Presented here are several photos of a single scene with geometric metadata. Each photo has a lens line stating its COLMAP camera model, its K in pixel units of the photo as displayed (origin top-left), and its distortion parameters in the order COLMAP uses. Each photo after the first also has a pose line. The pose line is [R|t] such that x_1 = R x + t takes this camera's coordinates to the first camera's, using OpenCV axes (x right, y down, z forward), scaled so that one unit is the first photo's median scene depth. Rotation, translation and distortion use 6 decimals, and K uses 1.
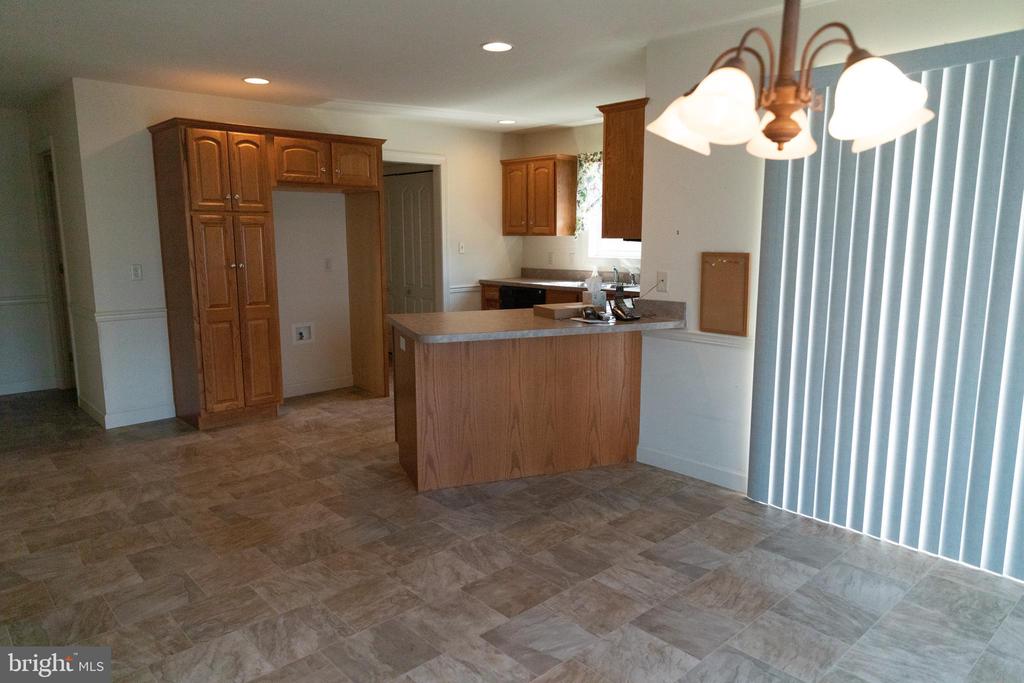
lens RADIAL K [[687.0, 0, 512.0], [0, 687.0, 341.5], [0, 0, 1]] dist [0.003735, 0.001788]
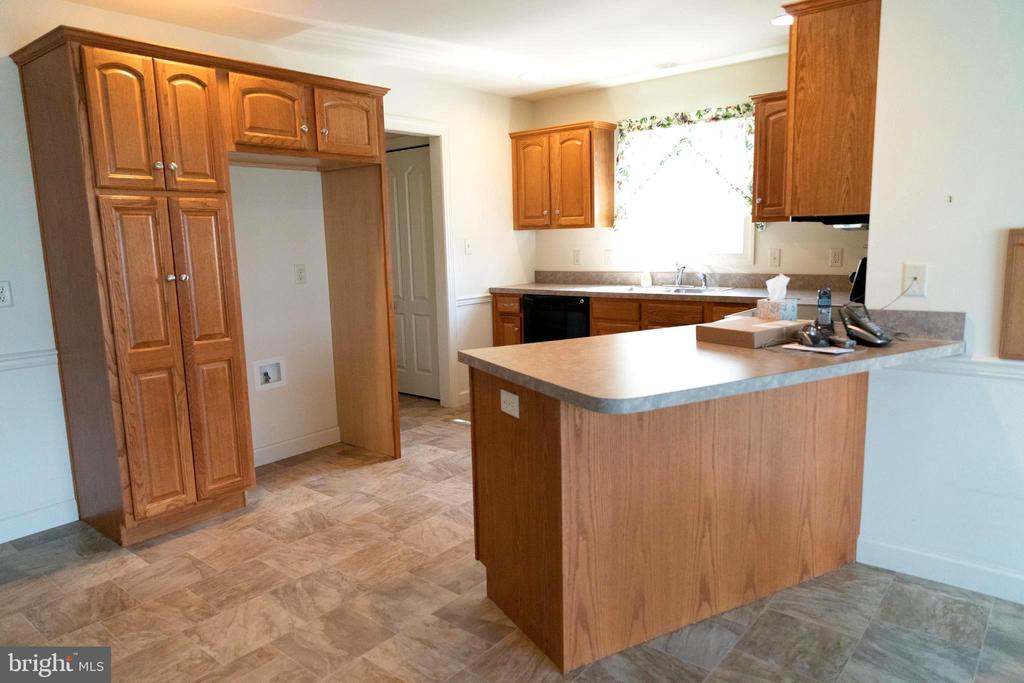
lens RADIAL K [[687.0, 0, 512.0], [0, 687.0, 341.5], [0, 0, 1]] dist [0.003735, 0.001788]
pose [[0.991243, -0.043269, 0.124756, -0.179332], [0.044348, 0.998999, -0.005886, -0.035669], [-0.124377, 0.011367, 0.992170, 0.345598]]
